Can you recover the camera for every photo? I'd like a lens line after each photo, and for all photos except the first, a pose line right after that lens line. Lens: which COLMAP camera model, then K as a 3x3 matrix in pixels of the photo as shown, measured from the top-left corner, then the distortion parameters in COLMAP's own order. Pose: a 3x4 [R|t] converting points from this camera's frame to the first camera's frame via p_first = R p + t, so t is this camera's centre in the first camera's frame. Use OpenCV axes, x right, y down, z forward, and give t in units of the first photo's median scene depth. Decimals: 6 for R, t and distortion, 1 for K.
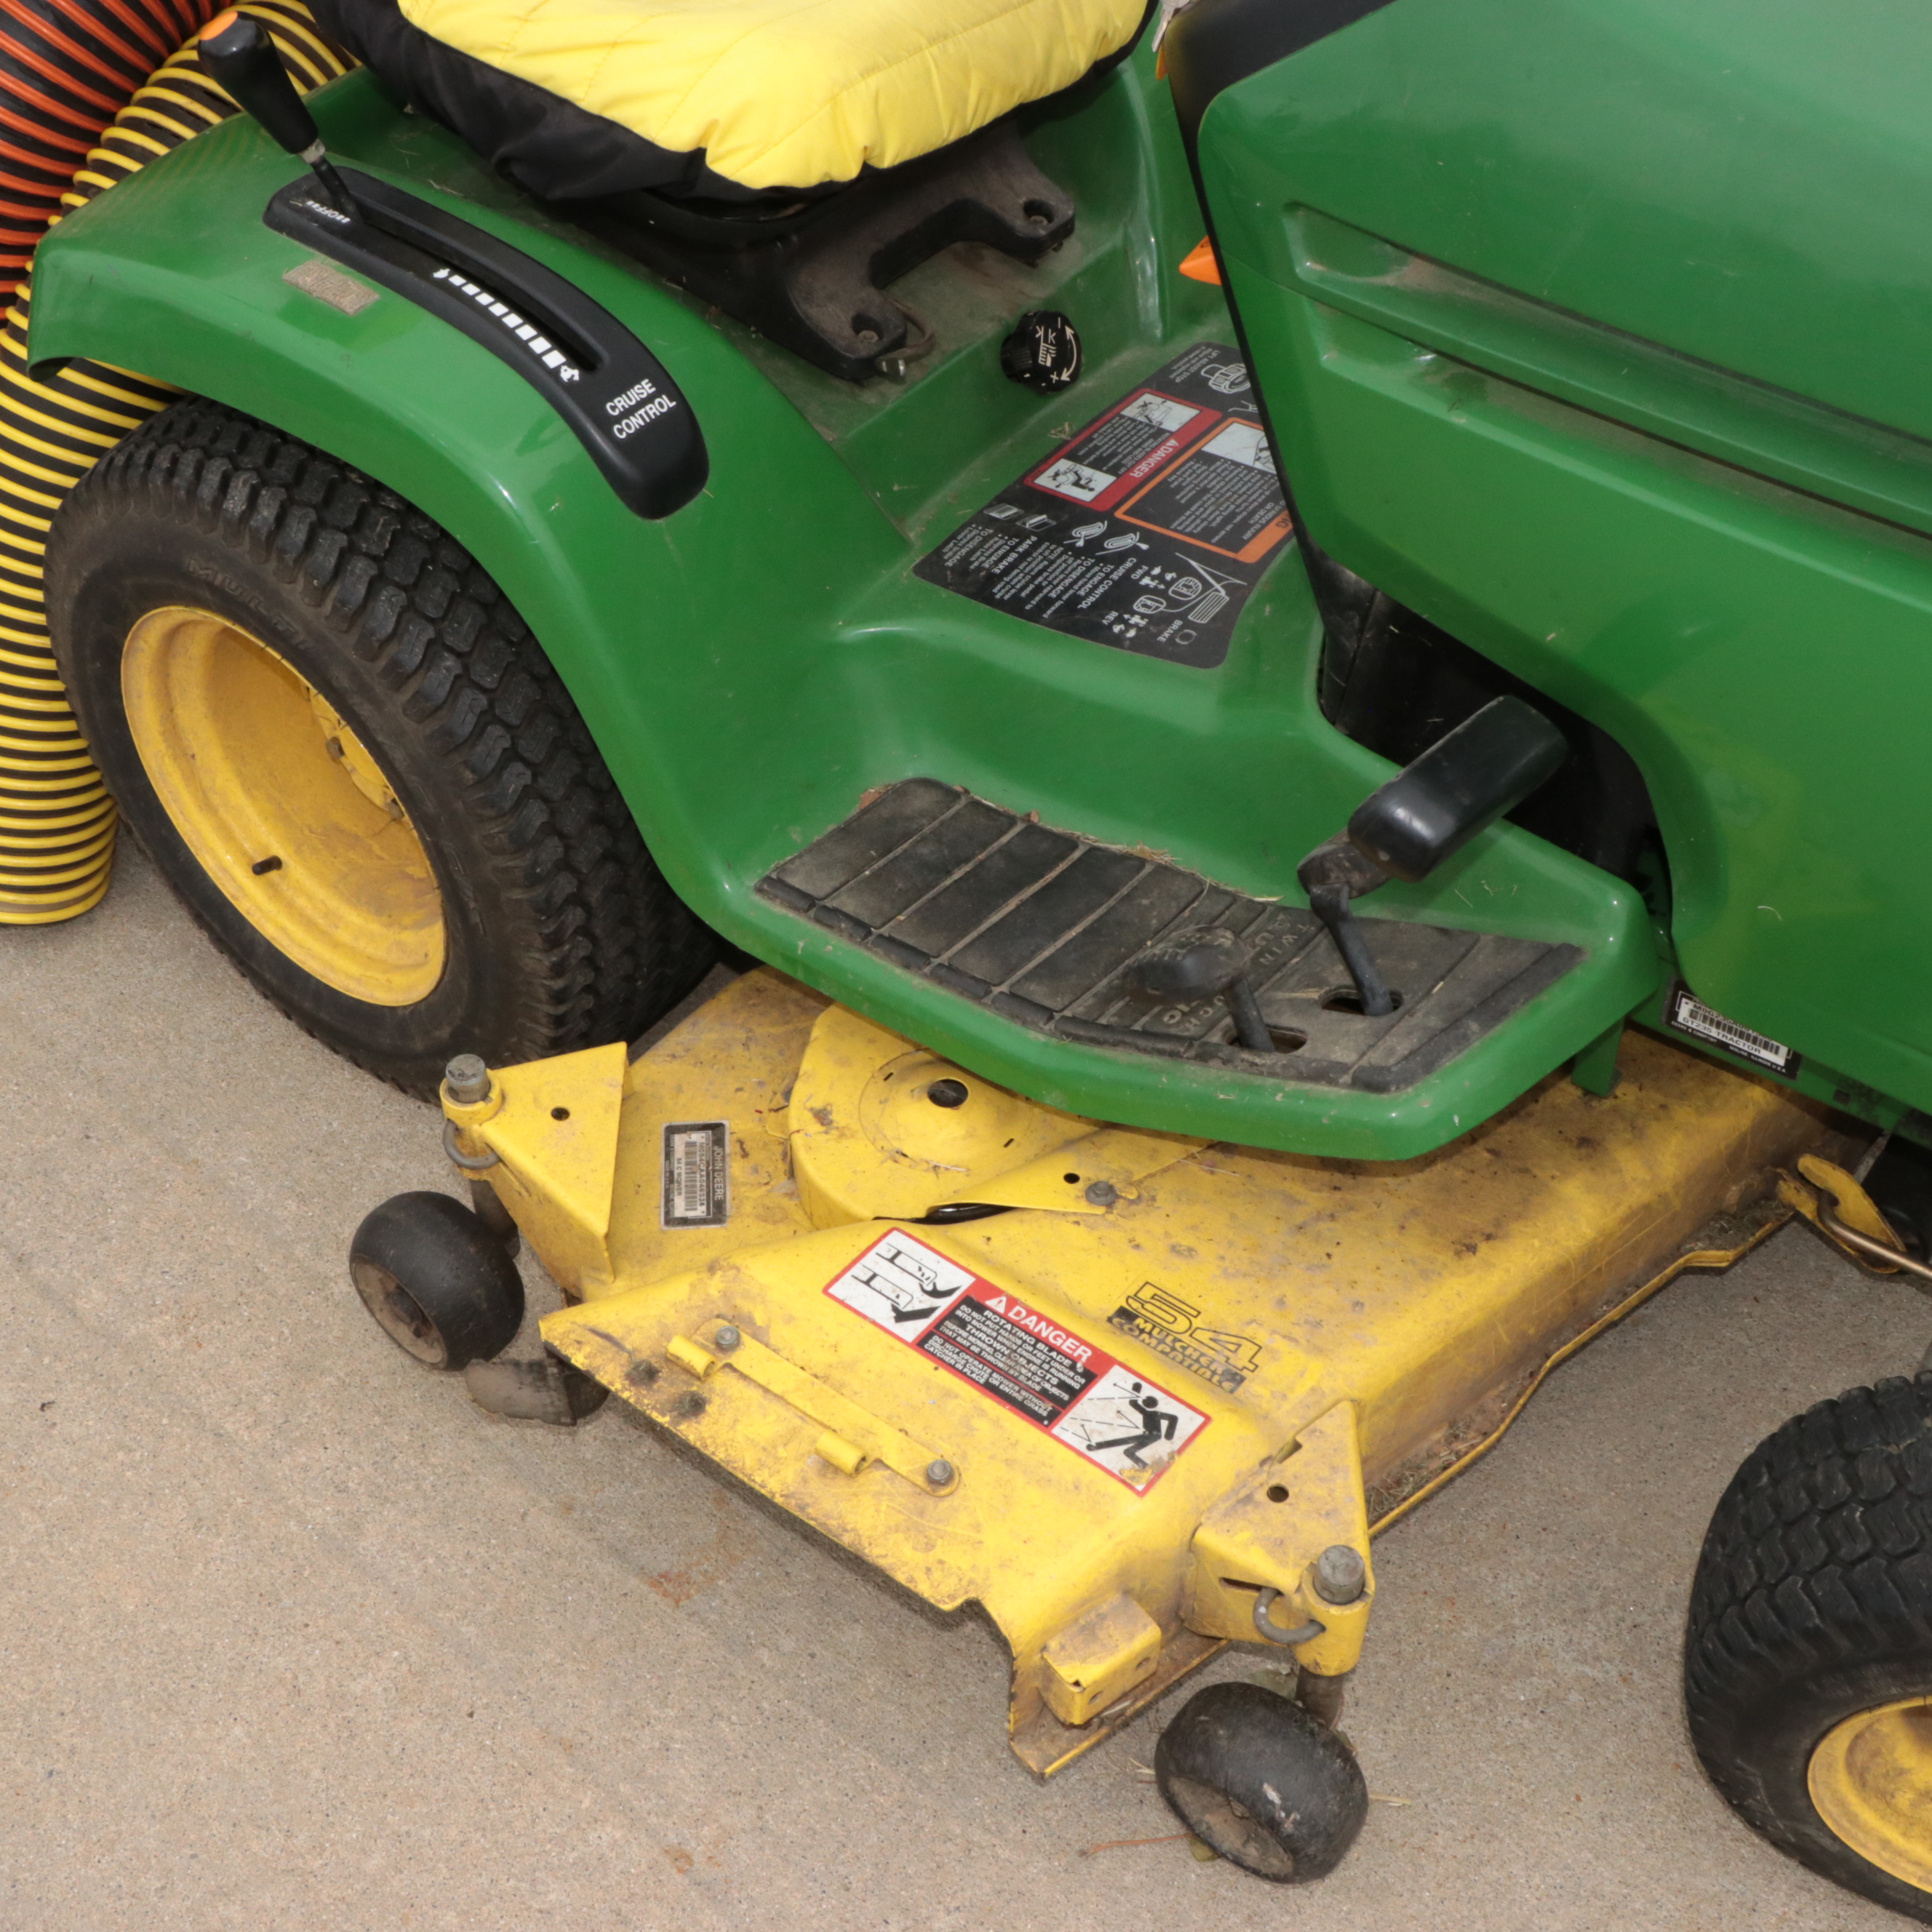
lens RADIAL K [[2235.7, 0, 977.5], [0, 2235.7, 981.0], [0, 0, 1]] dist [-0.105943, 0.000000]
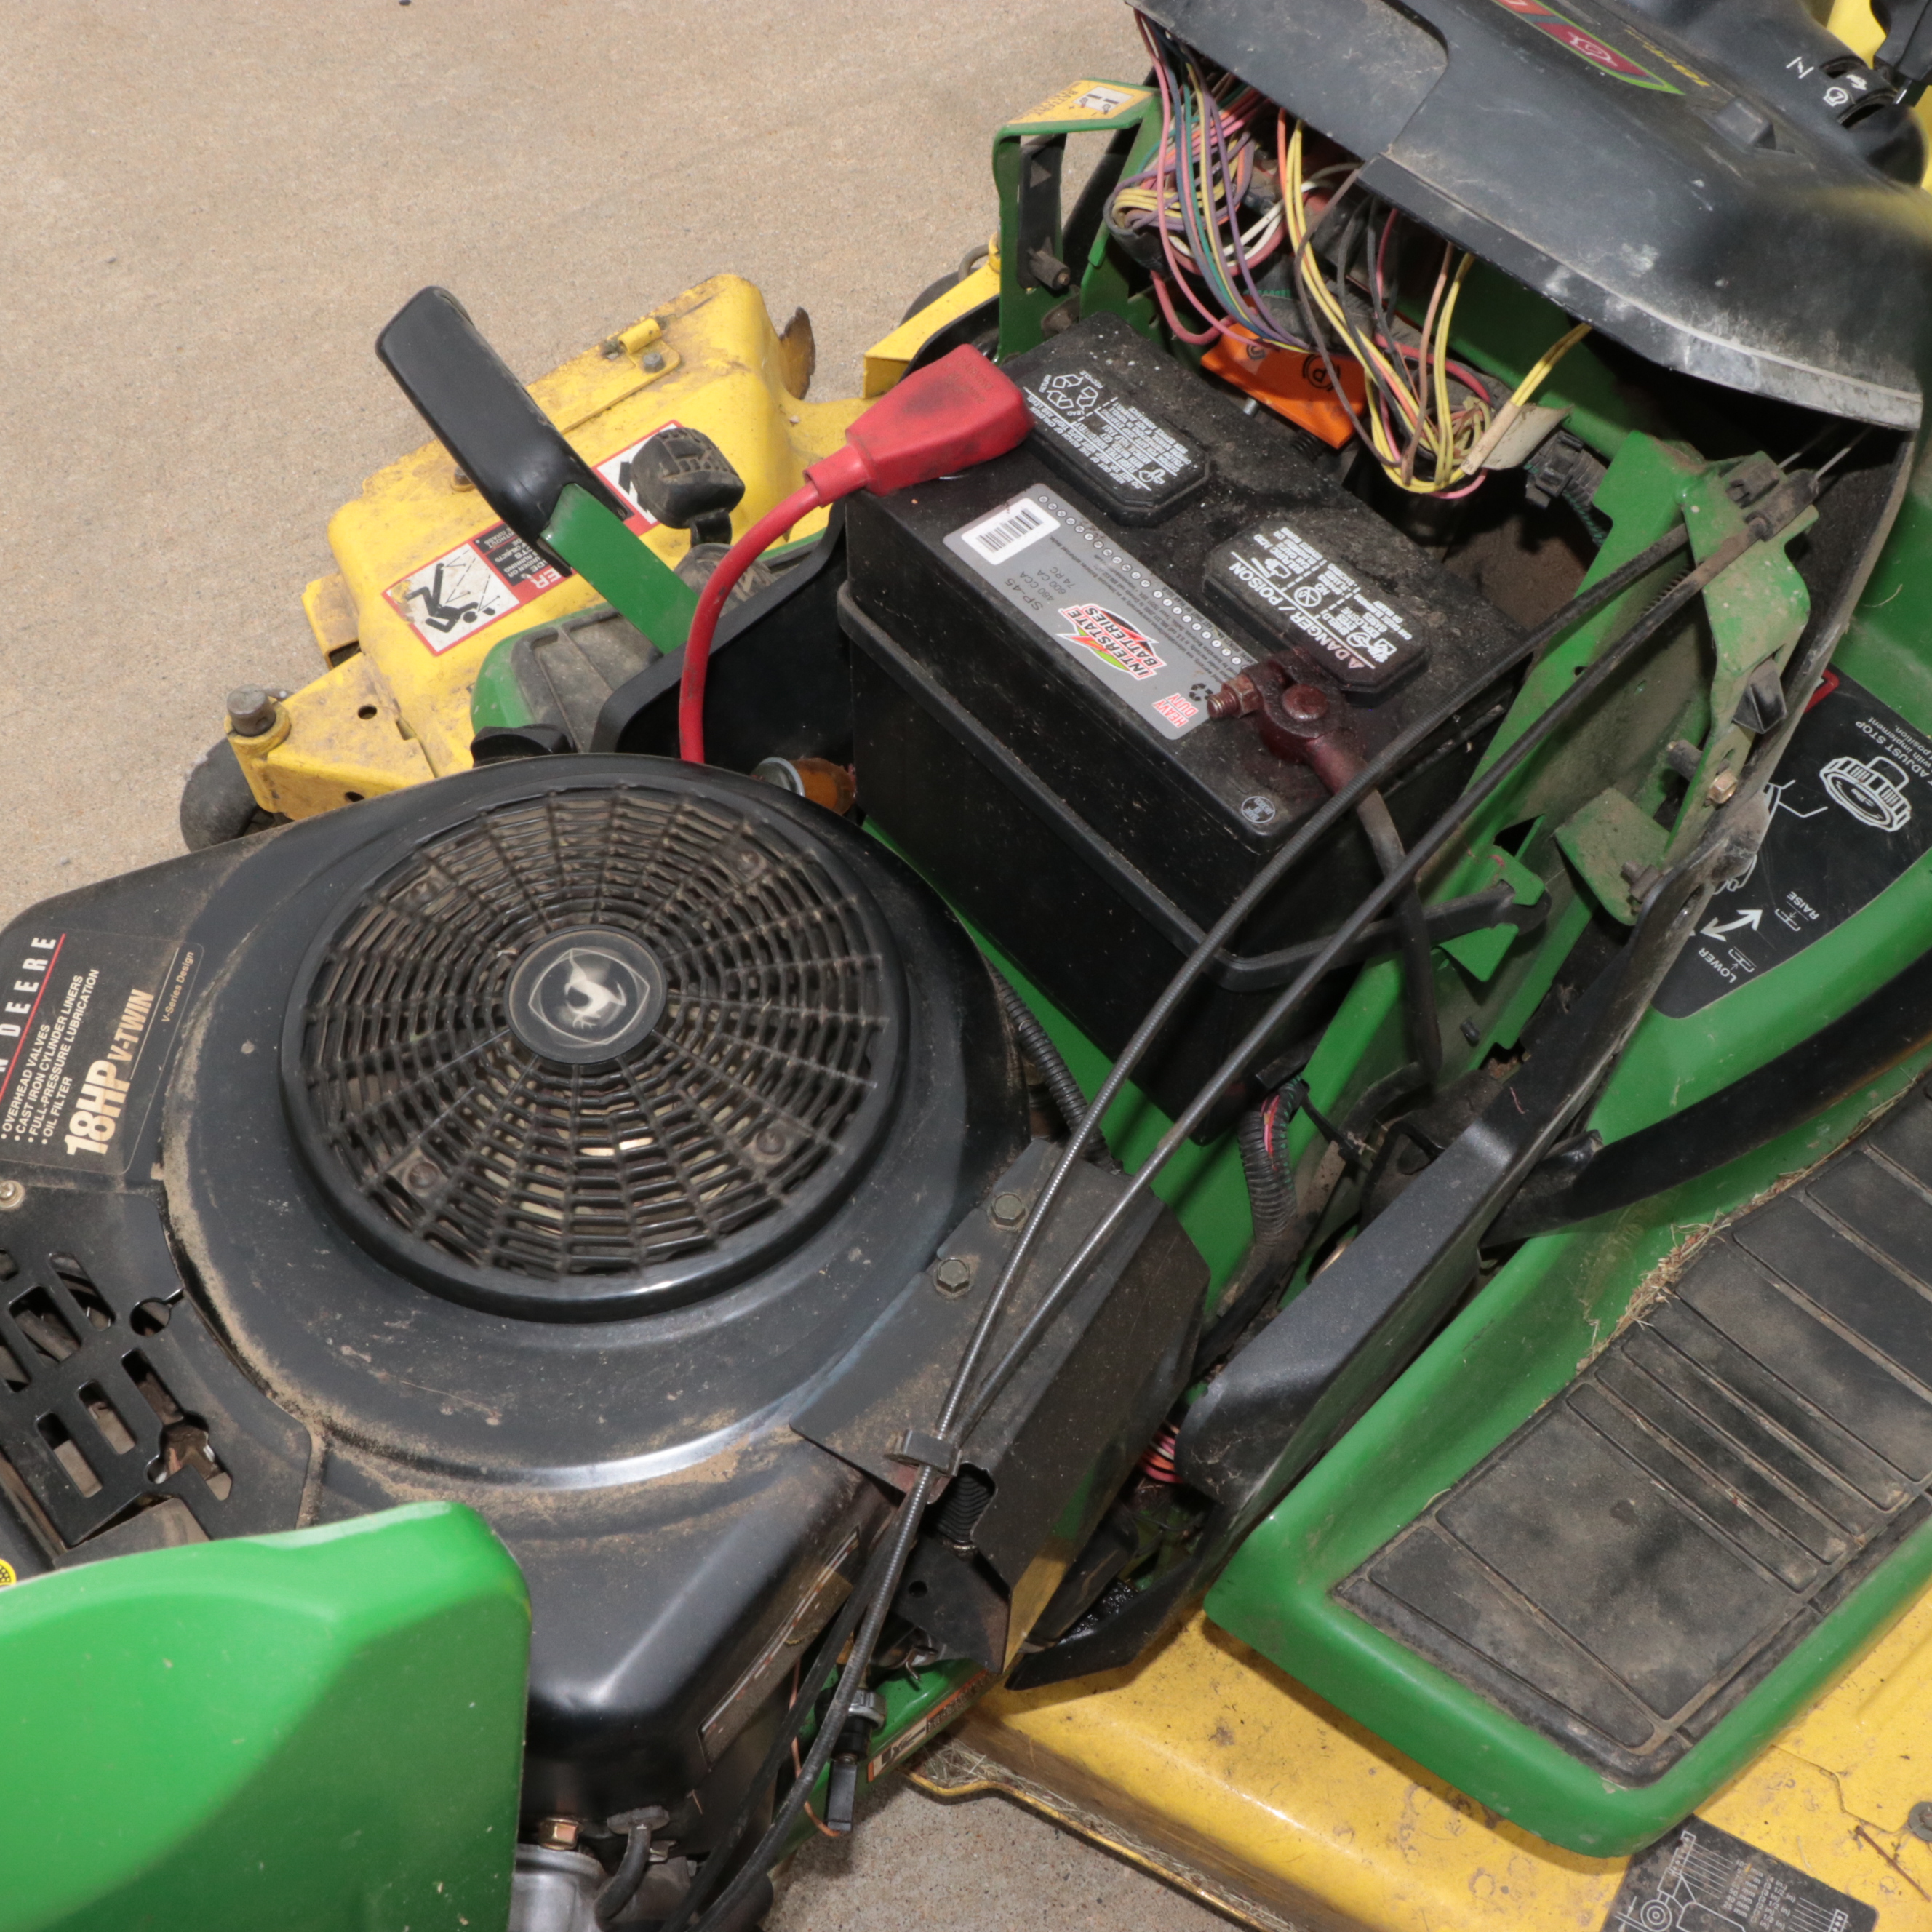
lens RADIAL K [[2235.7, 0, 973.2], [0, 2235.7, 952.7], [0, 0, 1]] dist [-0.105943, 0.000000]
pose [[-0.208636, 0.837288, -0.505391, 0.628261], [-0.695845, 0.236033, 0.678298, -0.603448], [0.687220, 0.493191, 0.533377, 0.577813]]
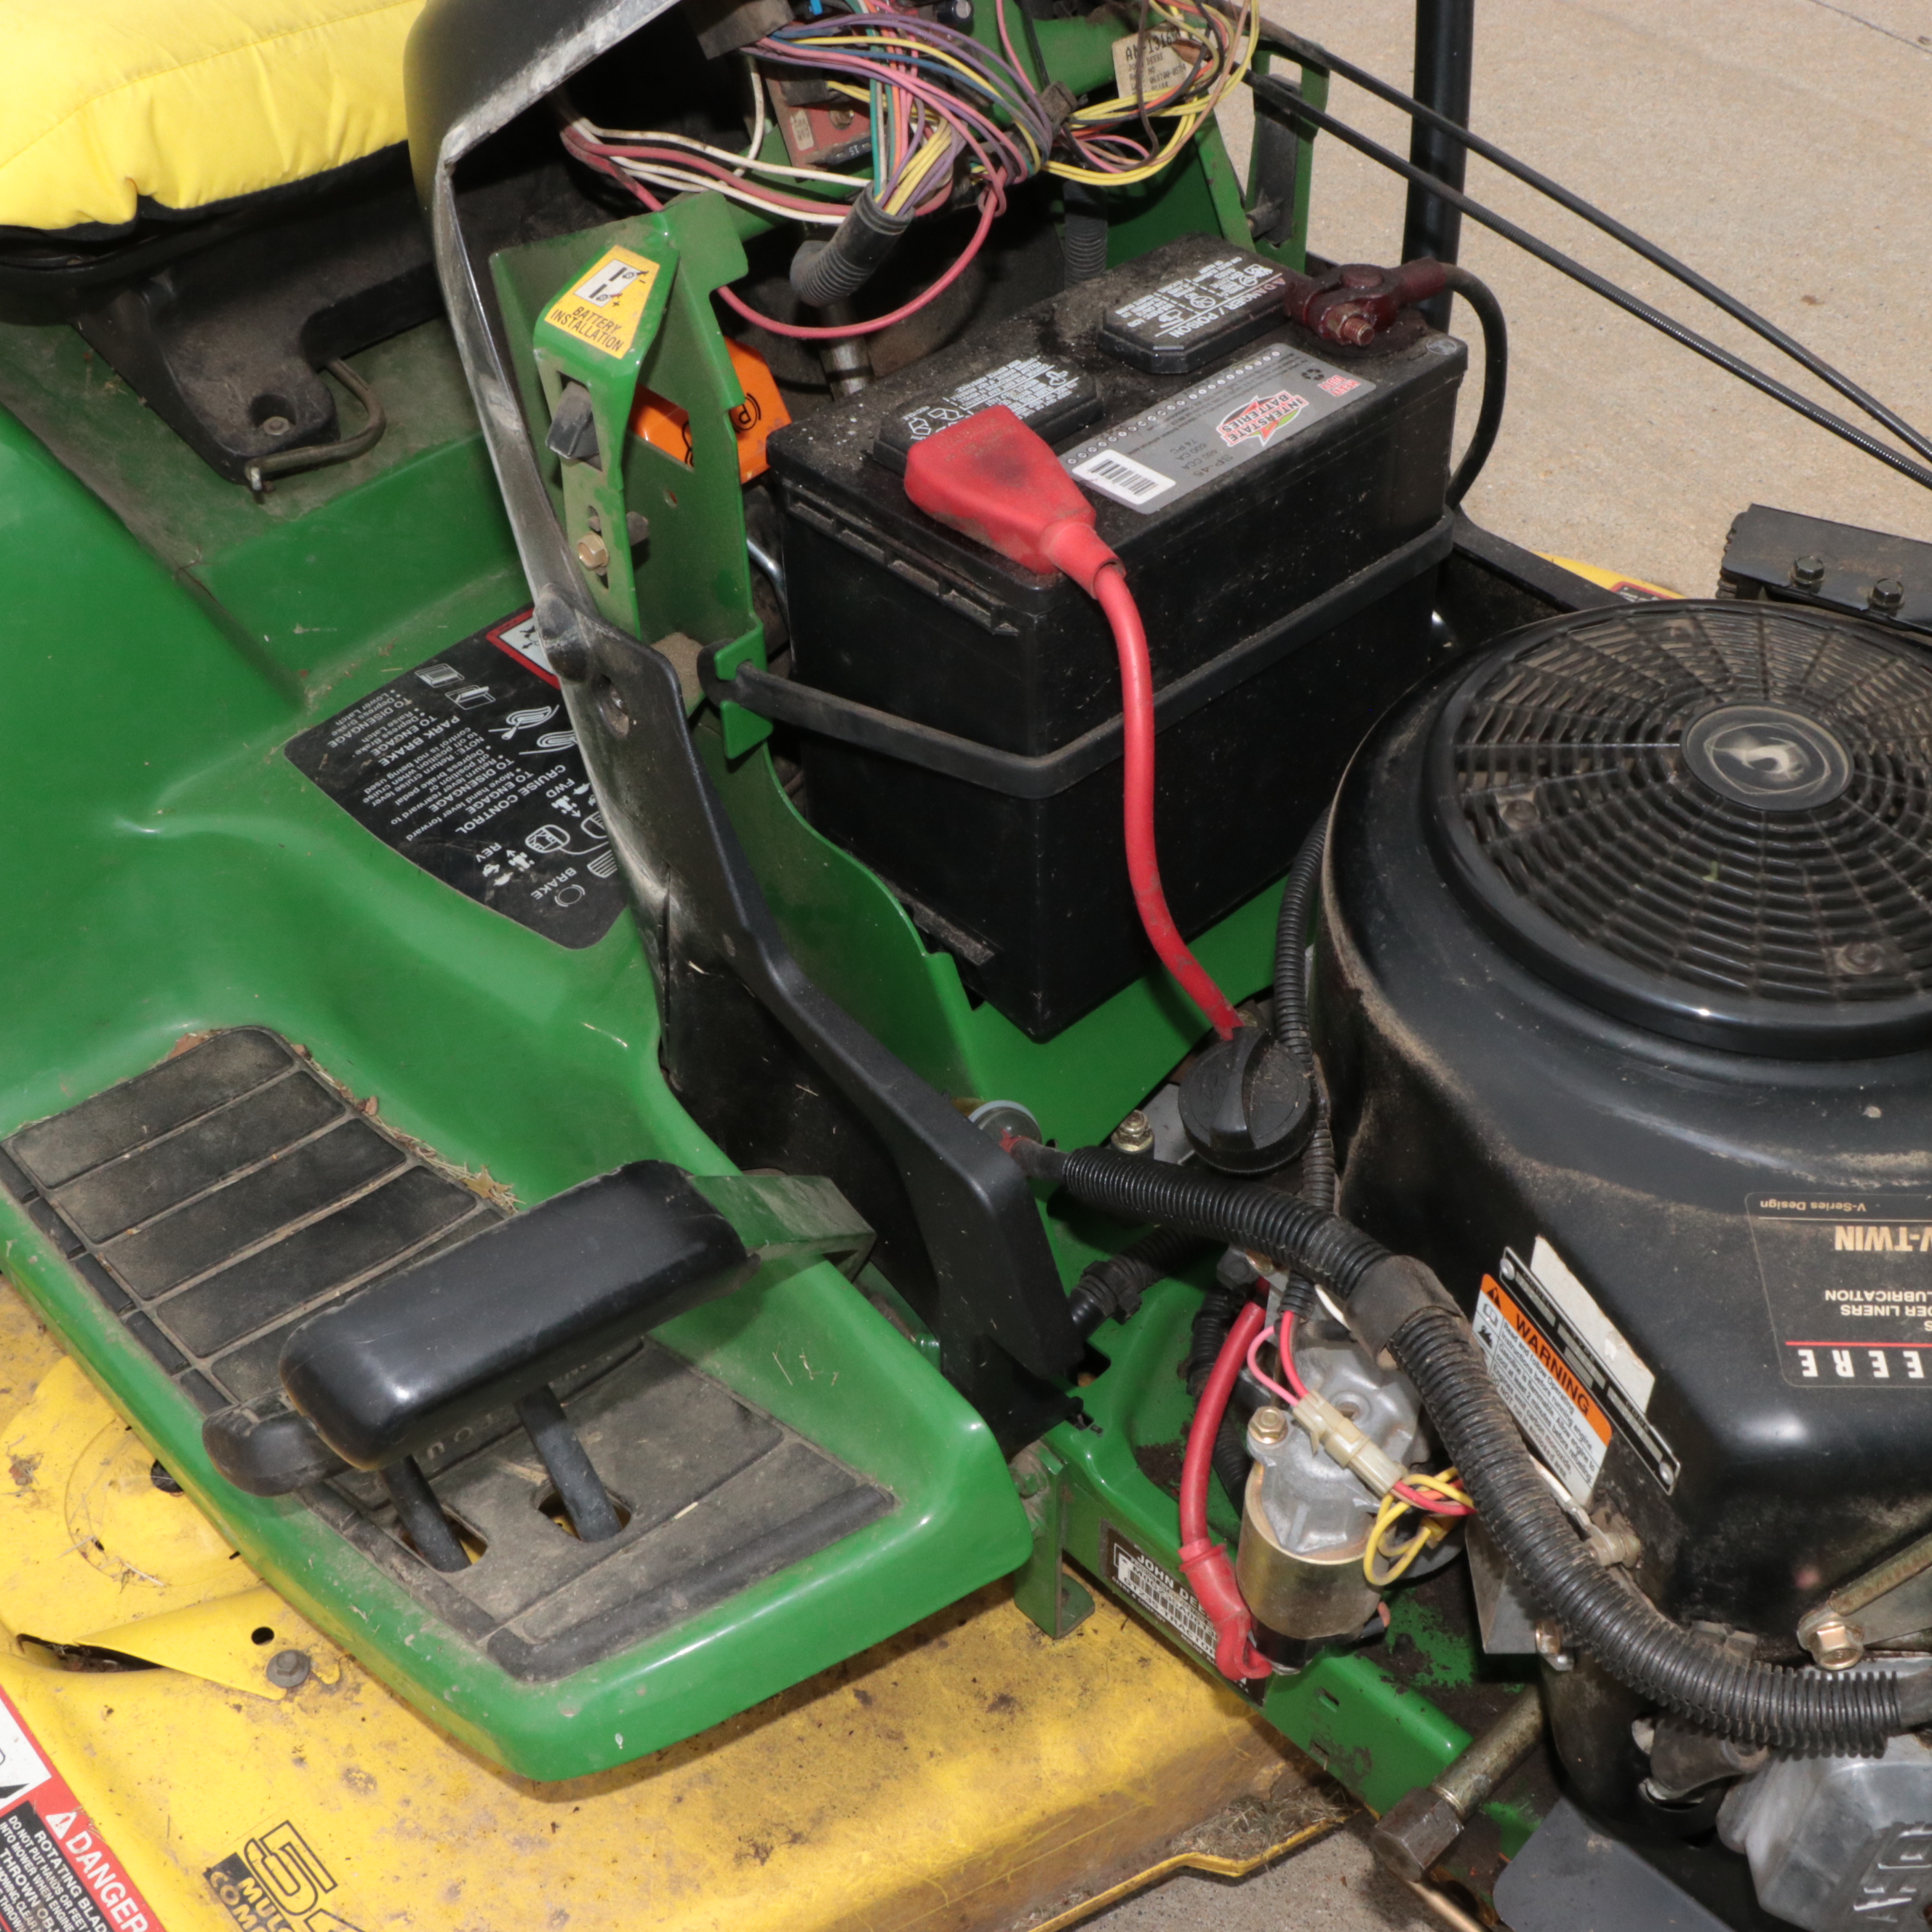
lens RADIAL K [[2235.7, 0, 926.6], [0, 2235.7, 1019.5], [0, 0, 1]] dist [-0.105943, 0.000000]
pose [[0.983449, 0.134682, -0.121195, 0.300972], [-0.132284, 0.990826, 0.027660, -0.151795], [0.123809, -0.011170, 0.992243, 0.310822]]
